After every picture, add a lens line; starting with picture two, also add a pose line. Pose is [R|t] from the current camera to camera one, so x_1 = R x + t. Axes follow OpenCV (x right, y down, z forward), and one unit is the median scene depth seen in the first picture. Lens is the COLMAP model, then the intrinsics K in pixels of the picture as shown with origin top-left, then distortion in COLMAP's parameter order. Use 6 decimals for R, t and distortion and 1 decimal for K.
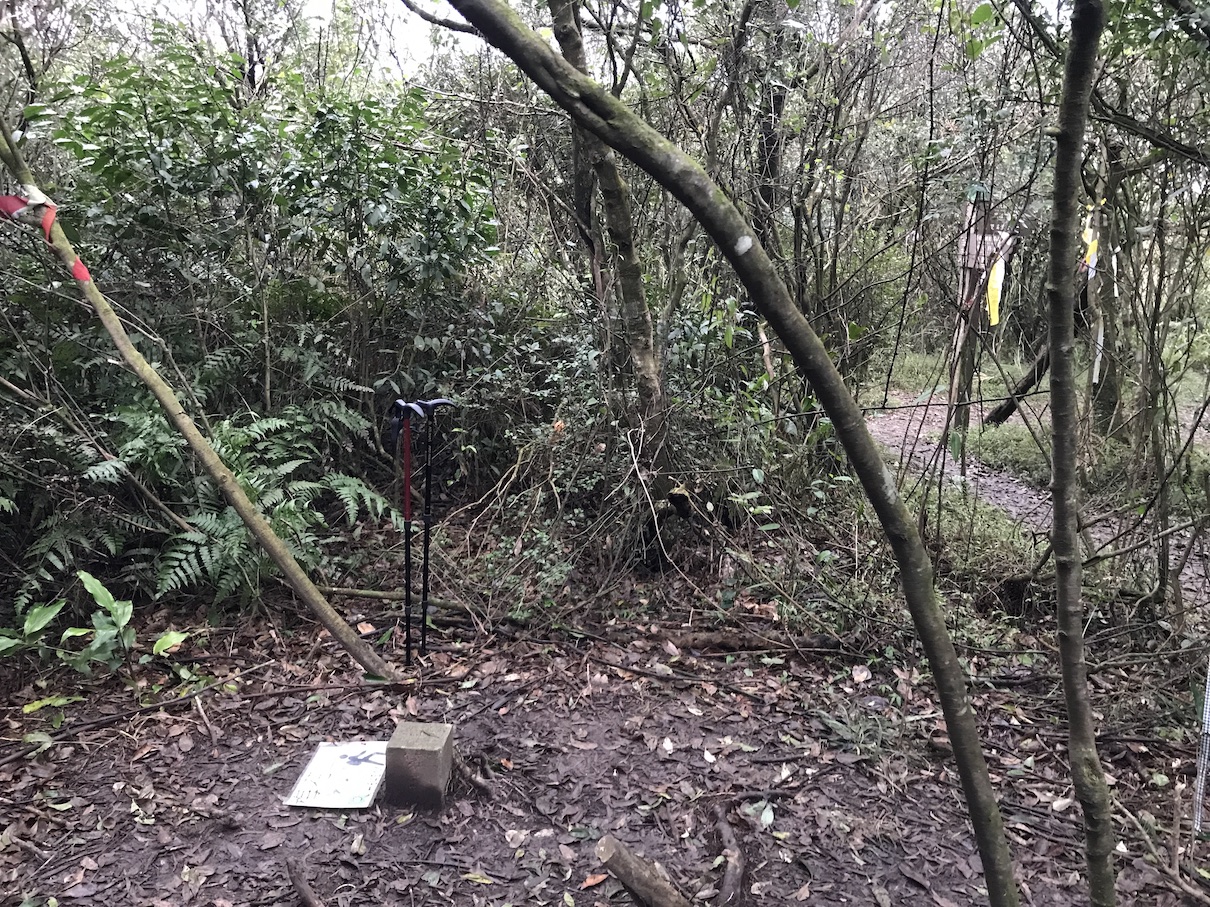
lens RADIAL K [[952.3, 0, 612.1], [0, 952.3, 448.8], [0, 0, 1]] dist [0.003067, 0.005730]
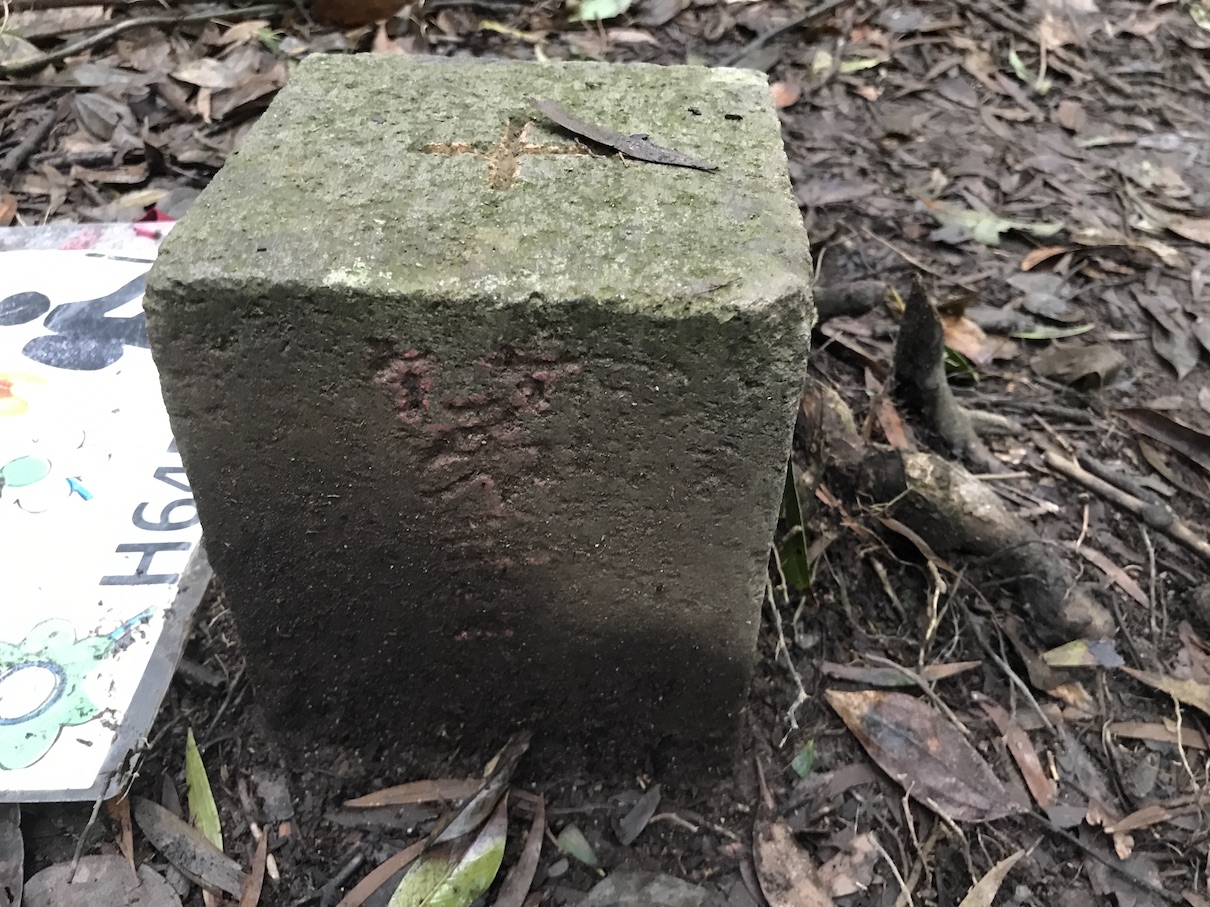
lens RADIAL K [[952.3, 0, 612.1], [0, 952.3, 448.8], [0, 0, 1]] dist [0.003067, 0.005730]
pose [[0.999914, -0.009712, 0.008865, -0.167510], [0.003913, 0.863379, 0.504541, 0.242534], [-0.012554, -0.504462, 0.863342, 0.785447]]
